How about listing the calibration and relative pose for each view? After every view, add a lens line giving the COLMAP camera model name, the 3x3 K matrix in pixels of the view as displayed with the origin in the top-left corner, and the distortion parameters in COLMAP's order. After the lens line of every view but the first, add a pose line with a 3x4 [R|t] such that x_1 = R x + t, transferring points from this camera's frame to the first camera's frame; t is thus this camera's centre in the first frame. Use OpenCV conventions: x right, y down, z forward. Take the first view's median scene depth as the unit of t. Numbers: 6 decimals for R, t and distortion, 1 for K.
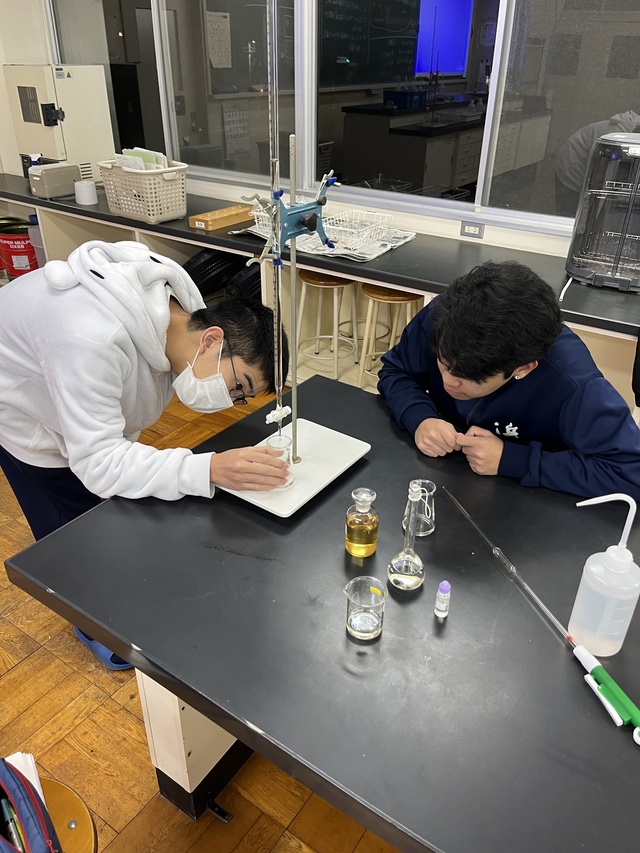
lens RADIAL K [[654.2, 0, 320.0], [0, 654.2, 426.5], [0, 0, 1]] dist [0.002630, 0.001267]
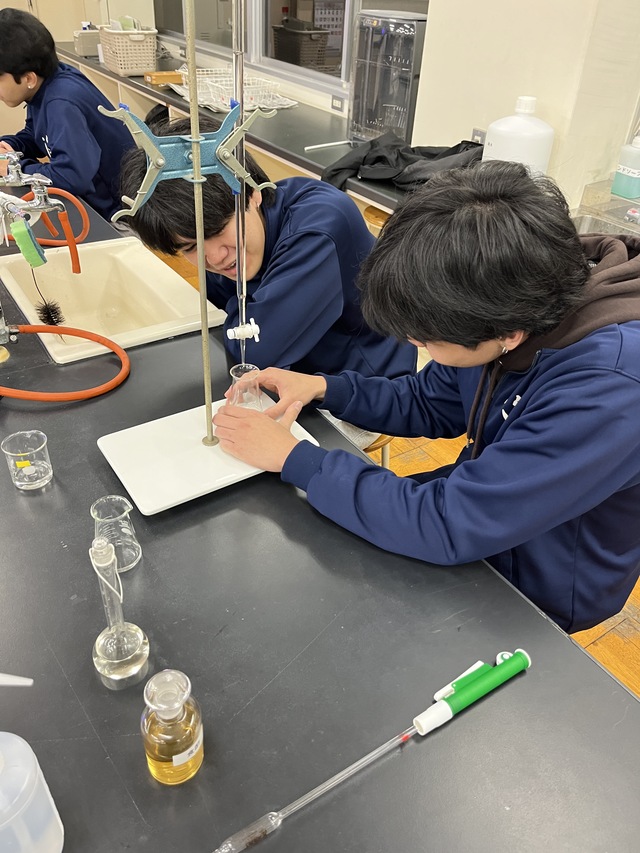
lens RADIAL K [[654.2, 0, 320.0], [0, 654.2, 426.5], [0, 0, 1]] dist [0.002630, 0.001267]
pose [[0.930890, 0.240368, -0.275078, 0.618272], [-0.215602, 0.969392, 0.117452, 0.110722], [0.294890, -0.050027, 0.954221, -0.116440]]
